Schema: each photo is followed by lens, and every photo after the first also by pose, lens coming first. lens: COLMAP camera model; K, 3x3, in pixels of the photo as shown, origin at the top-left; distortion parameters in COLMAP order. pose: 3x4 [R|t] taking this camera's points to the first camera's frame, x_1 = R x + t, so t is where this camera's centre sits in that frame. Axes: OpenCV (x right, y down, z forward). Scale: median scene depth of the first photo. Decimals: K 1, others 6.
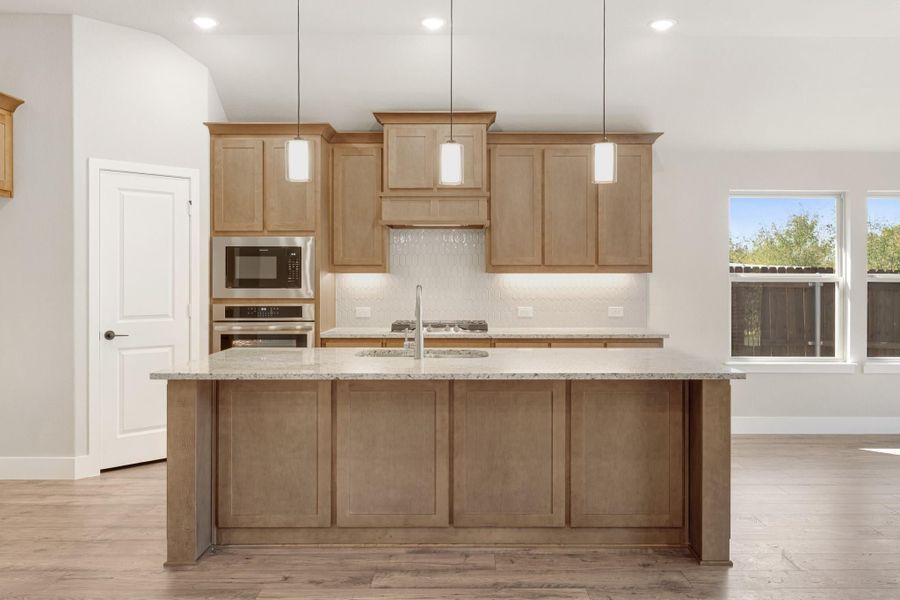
lens RADIAL K [[718.3, 0, 443.1], [0, 718.3, 282.3], [0, 0, 1]] dist [-0.003155, 0.004987]
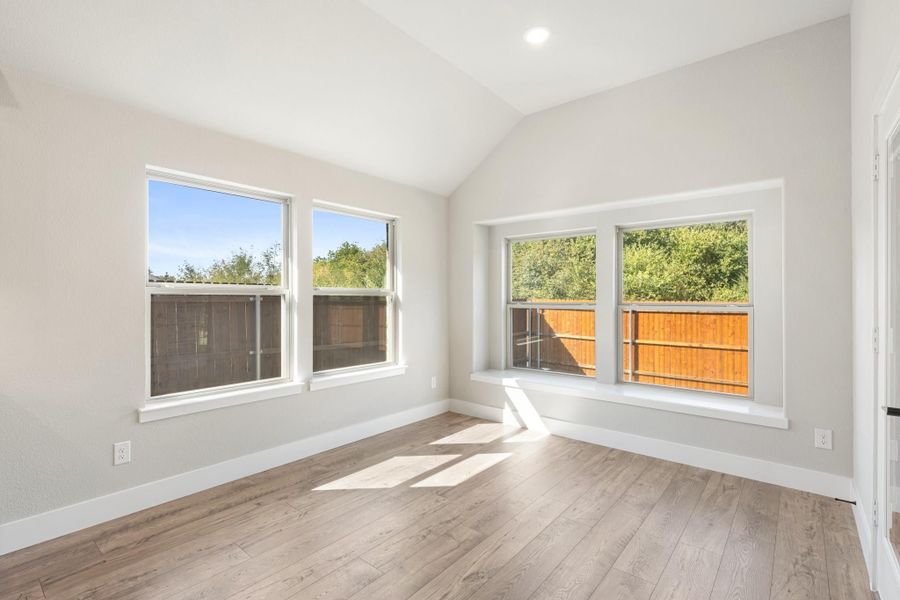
lens RADIAL K [[419.3, 0, 442.6], [0, 419.3, 296.5], [0, 0, 1]] dist [0.000093, -0.001332]
pose [[0.613013, 0.002310, 0.790069, 0.269288], [0.003536, 0.999978, -0.005667, 0.005617], [-0.790065, 0.006267, 0.612991, 0.549278]]
